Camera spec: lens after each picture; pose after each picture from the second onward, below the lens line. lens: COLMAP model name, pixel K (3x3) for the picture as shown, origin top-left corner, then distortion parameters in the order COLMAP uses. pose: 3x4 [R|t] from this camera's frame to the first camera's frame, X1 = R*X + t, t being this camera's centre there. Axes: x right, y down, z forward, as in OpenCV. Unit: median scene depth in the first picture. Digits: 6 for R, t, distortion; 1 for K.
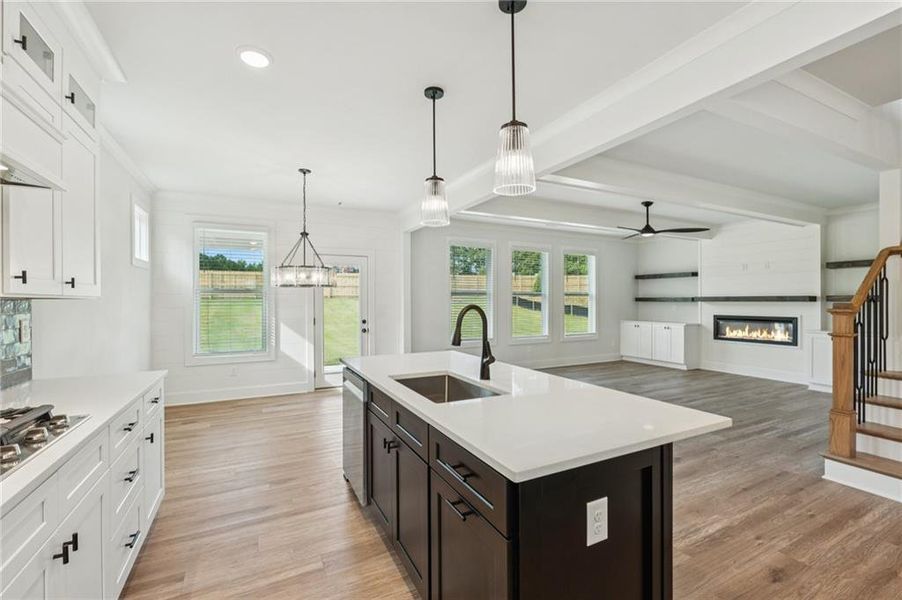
lens RADIAL K [[388.5, 0, 445.5], [0, 388.5, 301.9], [0, 0, 1]] dist [-0.002802, -0.000408]
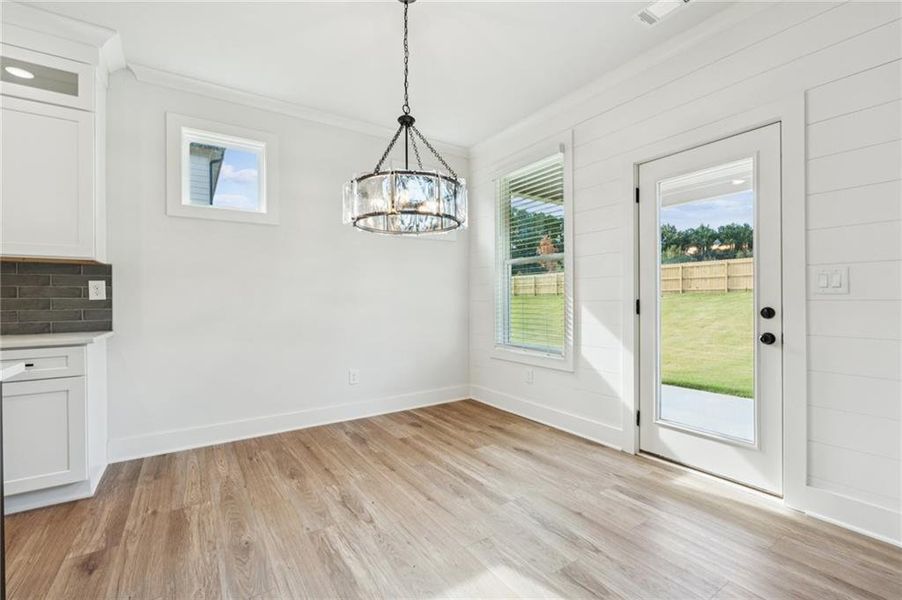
lens RADIAL K [[392.2, 0, 452.6], [0, 392.2, 301.7], [0, 0, 1]] dist [-0.002182, -0.000005]
pose [[0.130529, 0.006157, -0.991425, 0.144893], [0.003152, 0.999973, 0.006625, 0.055665], [0.991440, -0.003990, 0.130506, 0.991406]]
